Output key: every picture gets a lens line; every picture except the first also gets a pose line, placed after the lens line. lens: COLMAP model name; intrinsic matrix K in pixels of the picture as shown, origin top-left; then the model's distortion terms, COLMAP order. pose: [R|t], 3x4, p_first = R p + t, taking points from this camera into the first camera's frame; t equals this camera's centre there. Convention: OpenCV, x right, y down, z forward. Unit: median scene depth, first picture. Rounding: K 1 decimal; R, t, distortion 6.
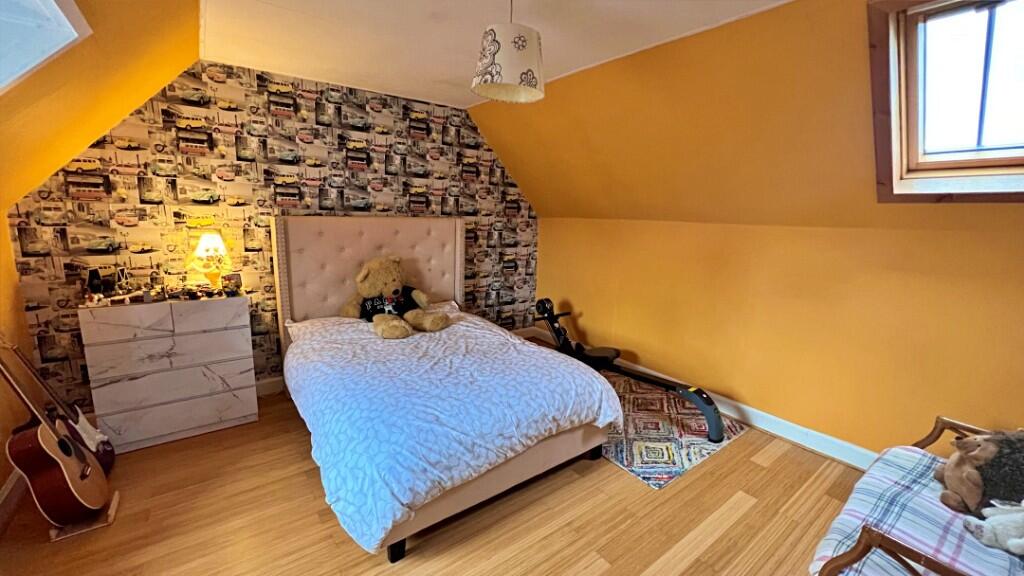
lens RADIAL K [[408.8, 0, 512.0], [0, 408.8, 286.2], [0, 0, 1]] dist [-0.003617, 0.000752]
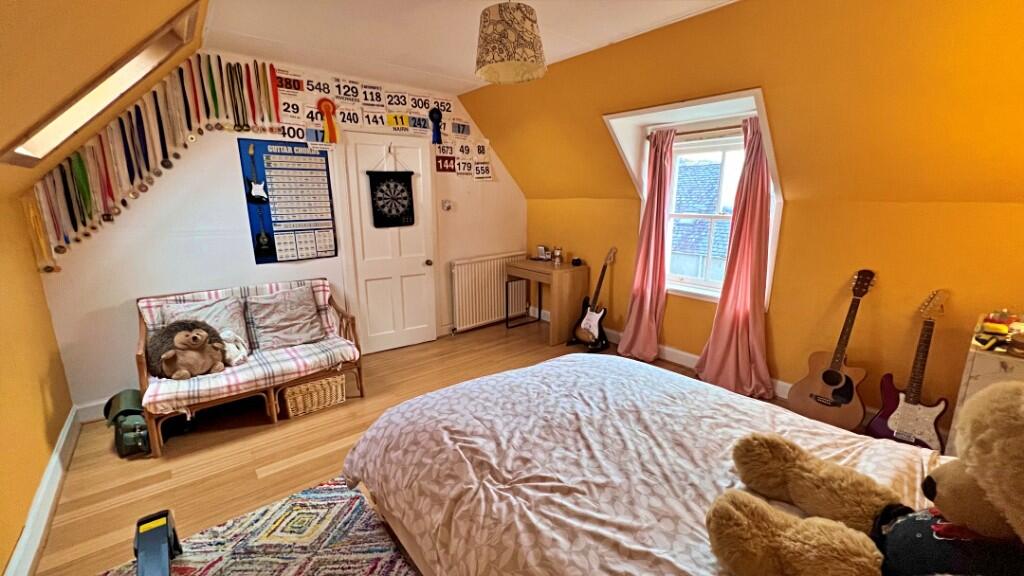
lens RADIAL K [[408.8, 0, 510.3], [0, 408.8, 286.0], [0, 0, 1]] dist [-0.003617, 0.000752]
pose [[-0.998717, -0.017814, -0.047398, 0.018237], [-0.034692, 0.922577, 0.384250, -0.215872], [0.036883, 0.385402, -0.922011, 1.238763]]
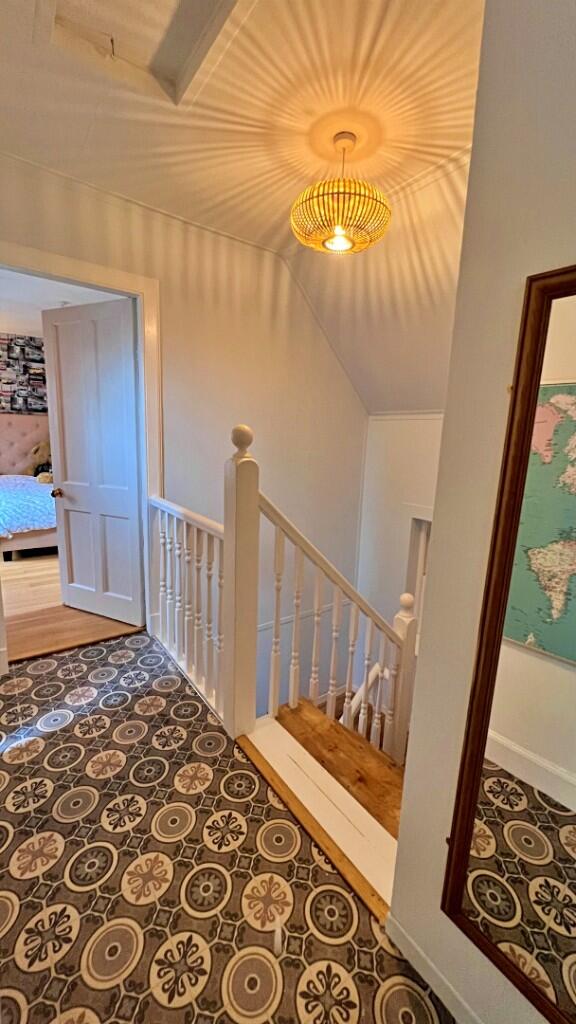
lens RADIAL K [[408.8, 0, 287.1], [0, 408.8, 514.3], [0, 0, 1]] dist [-0.003617, 0.000752]
pose [[0.999751, 0.013282, -0.017922, 0.701595], [-0.013333, 0.999907, -0.002724, 0.230702], [0.017885, 0.002962, 0.999836, -0.650156]]
